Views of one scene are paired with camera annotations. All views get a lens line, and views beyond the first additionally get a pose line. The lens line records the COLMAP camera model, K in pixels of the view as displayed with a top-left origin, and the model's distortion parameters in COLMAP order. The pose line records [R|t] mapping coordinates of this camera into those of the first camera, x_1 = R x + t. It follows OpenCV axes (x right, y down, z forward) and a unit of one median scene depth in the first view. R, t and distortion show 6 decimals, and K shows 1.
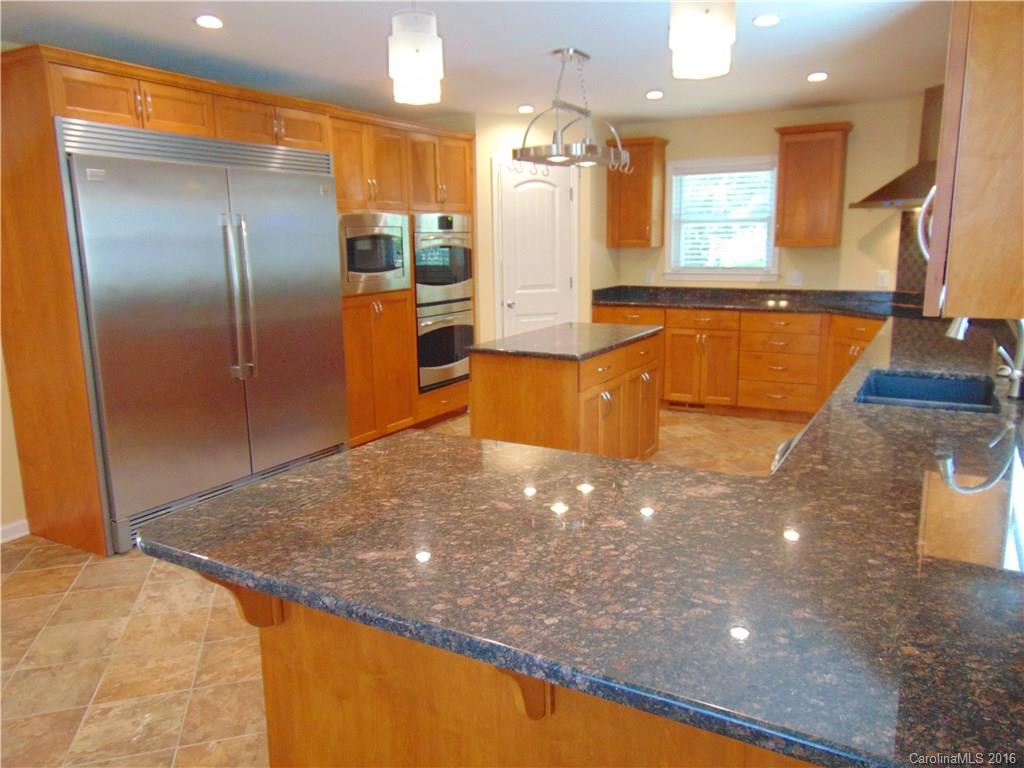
lens RADIAL K [[765.5, 0, 512.0], [0, 765.5, 384.0], [0, 0, 1]] dist [-0.013386, 0.055634]
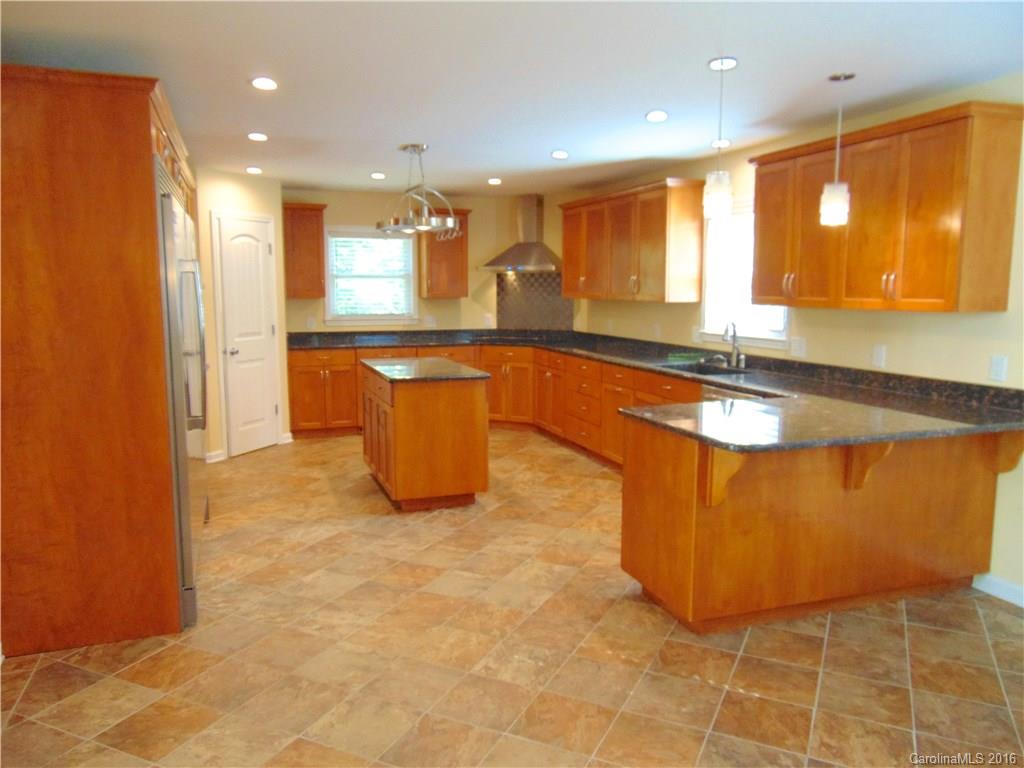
lens RADIAL K [[765.5, 0, 512.0], [0, 765.5, 384.0], [0, 0, 1]] dist [-0.013386, 0.055634]
pose [[0.646772, -0.081563, 0.758309, -0.550210], [0.135553, 0.990729, -0.009054, -0.001273], [-0.750540, 0.108647, 0.651832, 0.053450]]
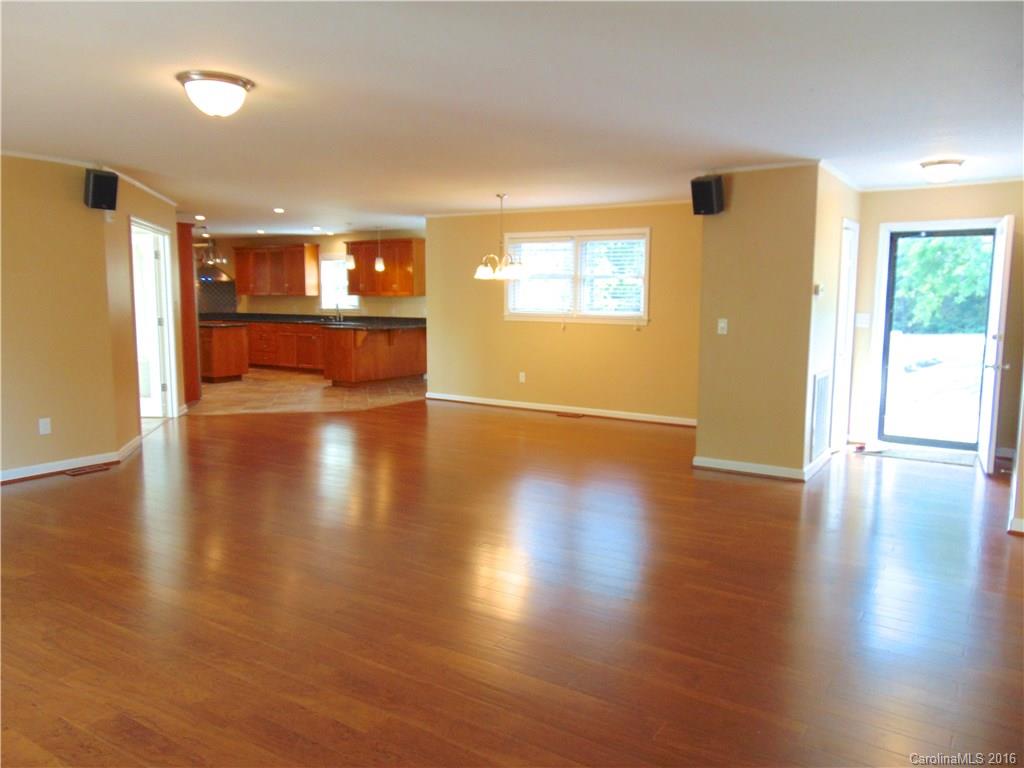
lens RADIAL K [[765.5, 0, 512.0], [0, 765.5, 384.0], [0, 0, 1]] dist [-0.013386, 0.055634]
pose [[0.063937, -0.100541, 0.992876, -1.888692], [0.185804, 0.978715, 0.087142, 0.084376], [-0.980504, 0.178909, 0.081257, -0.202258]]
